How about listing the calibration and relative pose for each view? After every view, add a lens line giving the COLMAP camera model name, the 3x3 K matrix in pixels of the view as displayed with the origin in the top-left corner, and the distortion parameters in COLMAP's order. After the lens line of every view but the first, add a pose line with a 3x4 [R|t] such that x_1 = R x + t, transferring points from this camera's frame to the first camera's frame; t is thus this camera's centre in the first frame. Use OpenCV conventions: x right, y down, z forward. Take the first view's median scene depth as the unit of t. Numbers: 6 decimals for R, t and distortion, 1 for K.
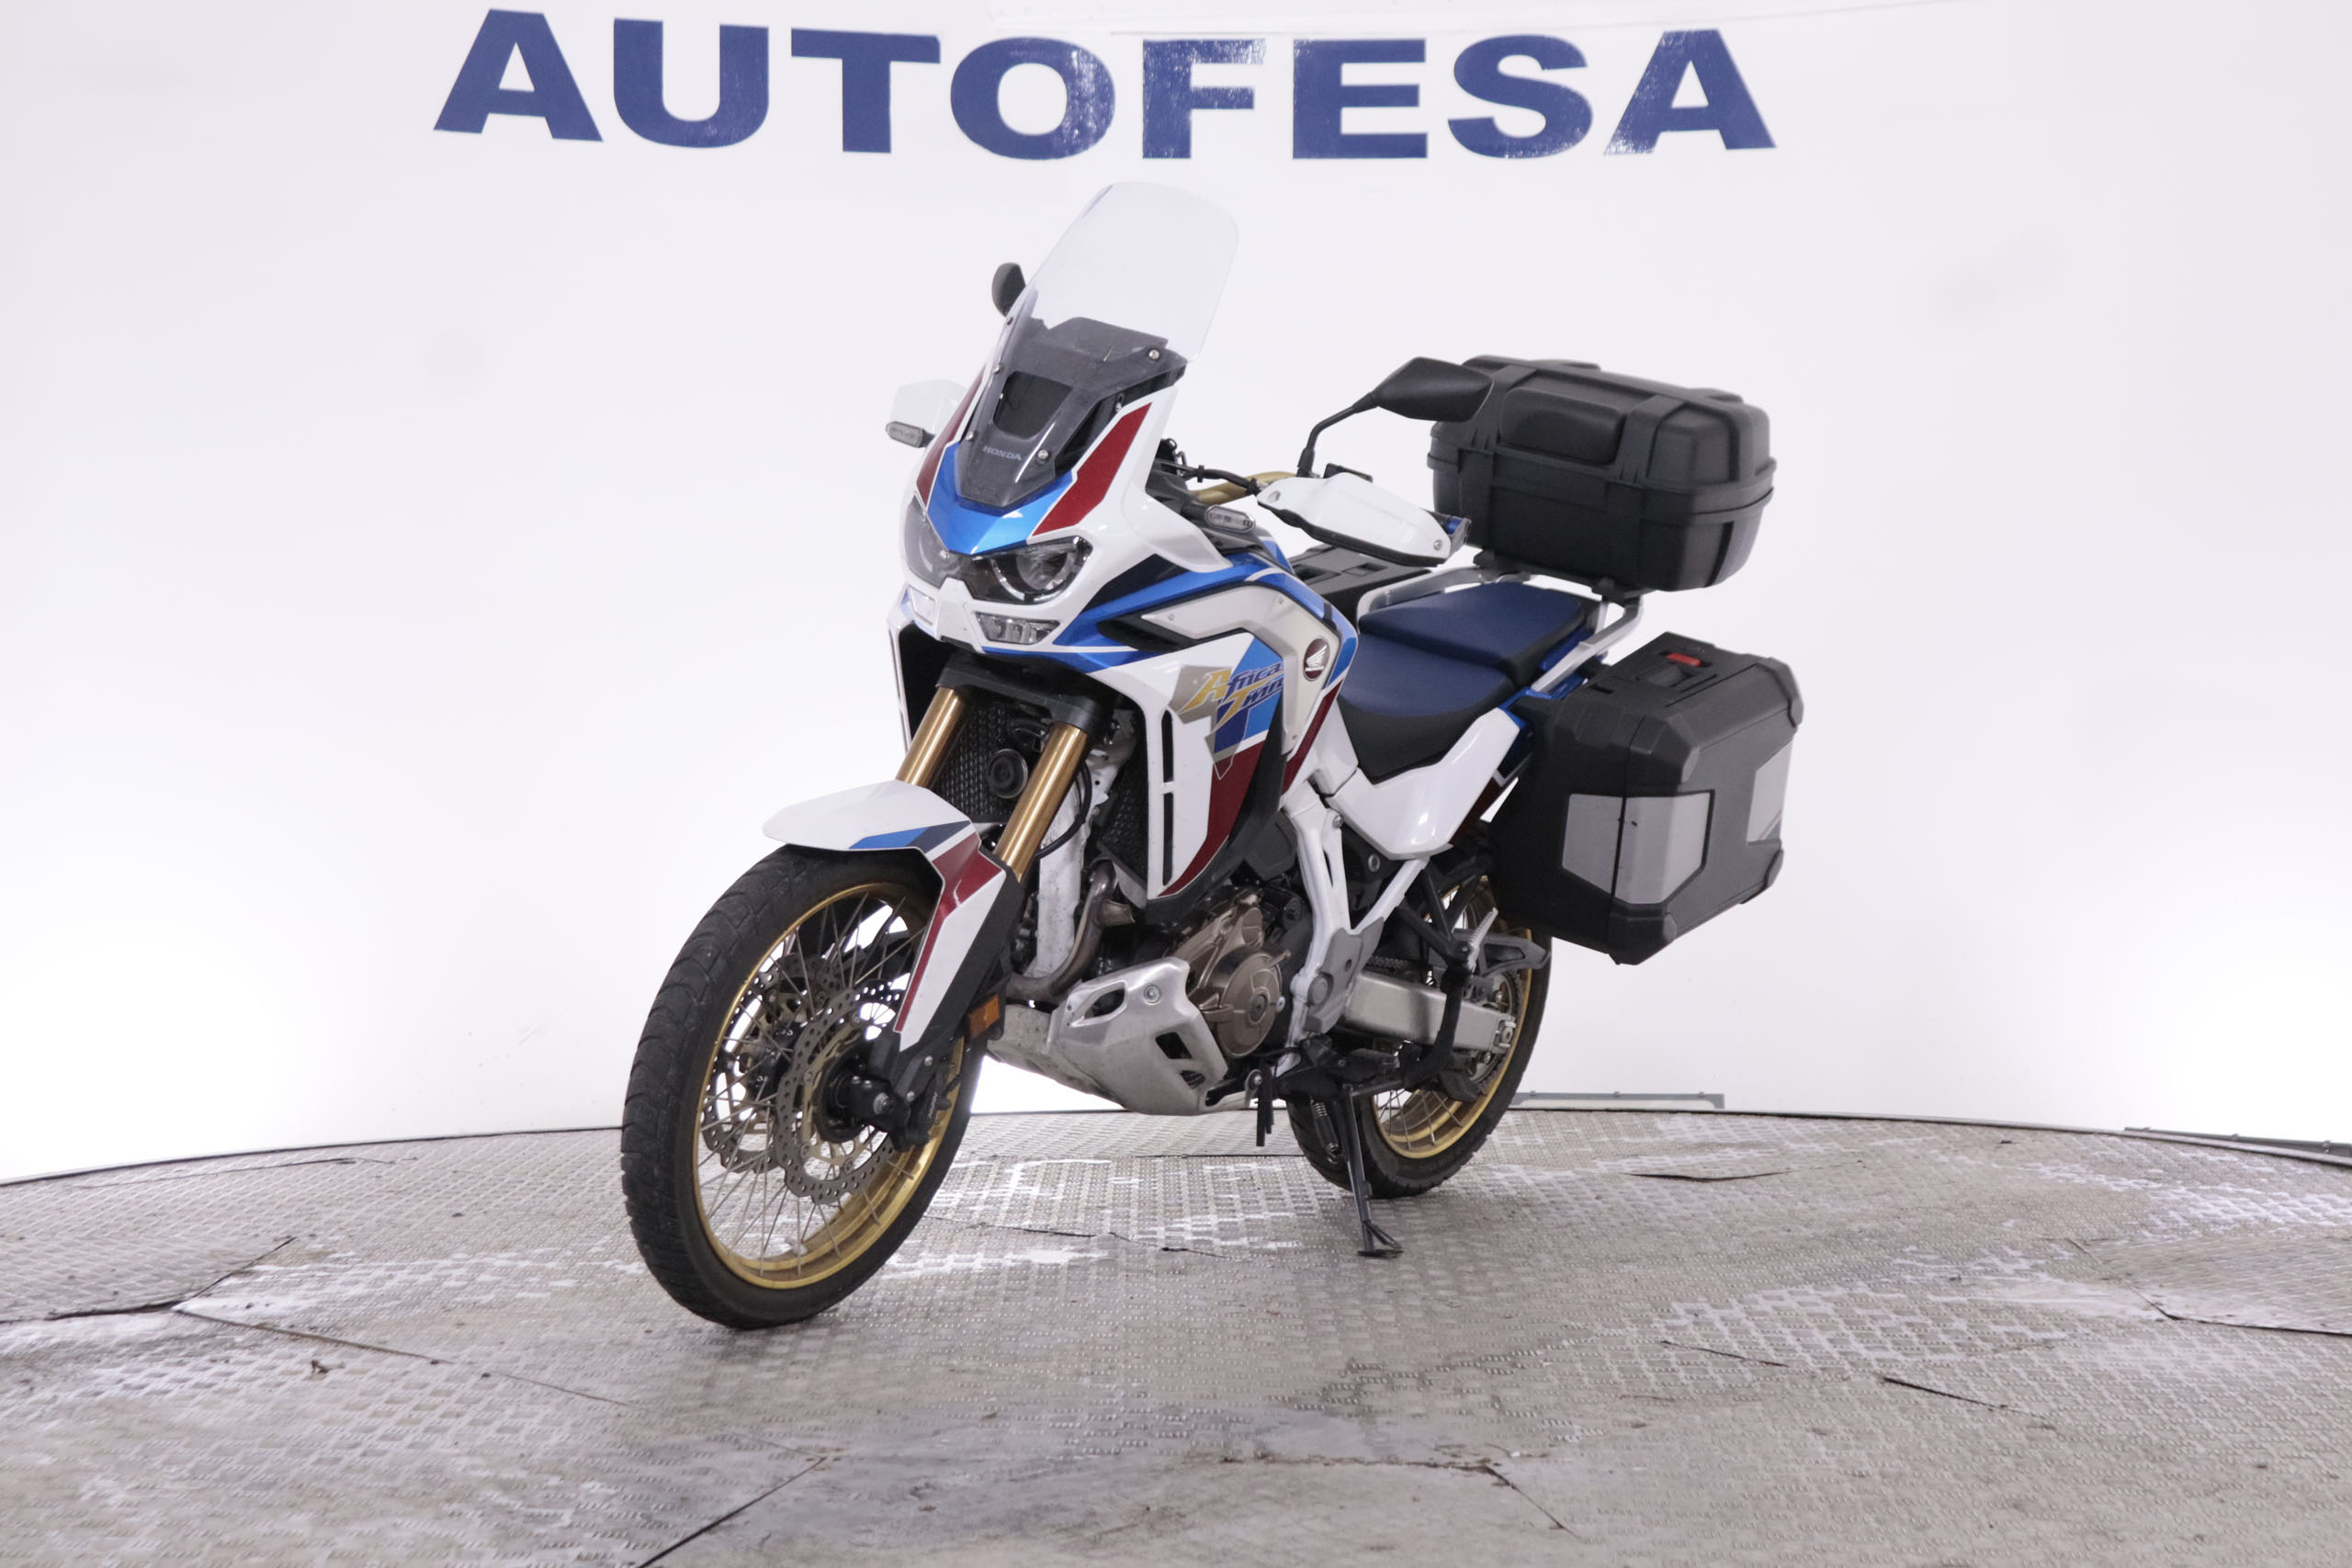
lens RADIAL K [[4267.2, 0, 1176.0], [0, 4267.2, 784.0], [0, 0, 1]] dist [0.006756, 0.026913]
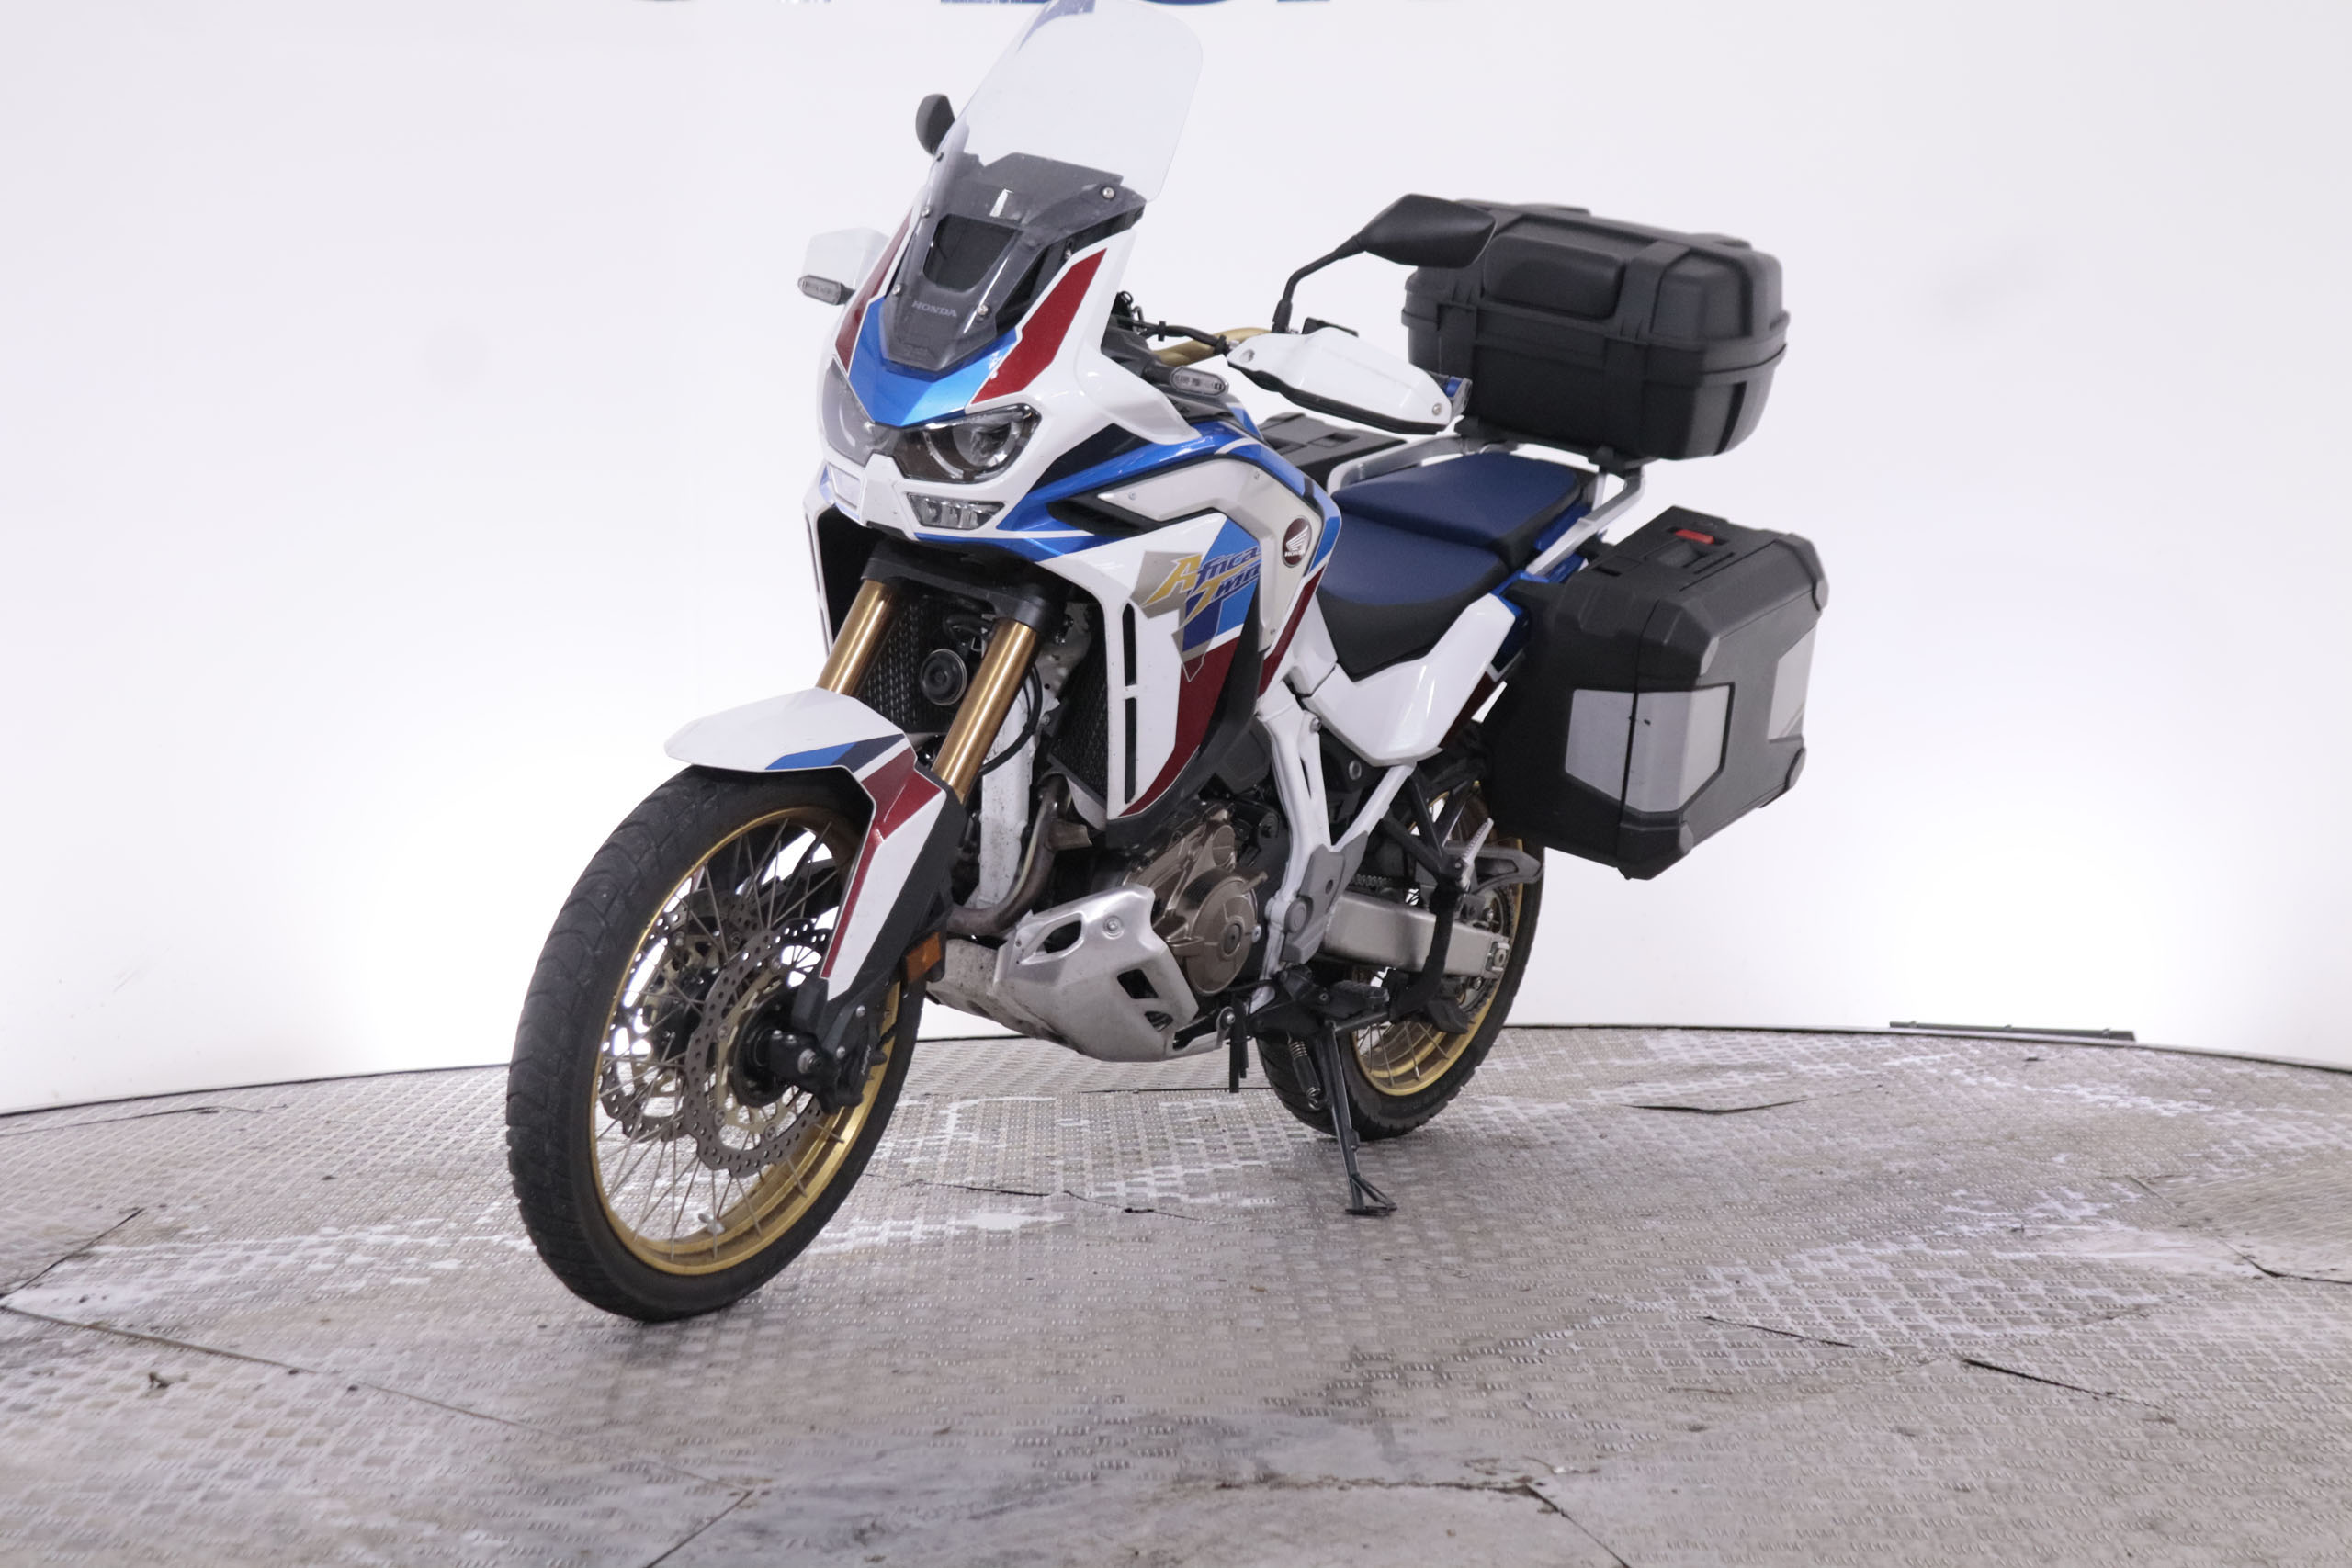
lens RADIAL K [[4208.0, 0, 1203.5], [0, 4208.0, 776.7], [0, 0, 1]] dist [0.002630, 0.116362]
pose [[0.999411, -0.014594, 0.031058, -0.013690], [0.013738, 0.999525, 0.027585, -0.005284], [-0.031446, -0.027142, 0.999137, 0.138406]]
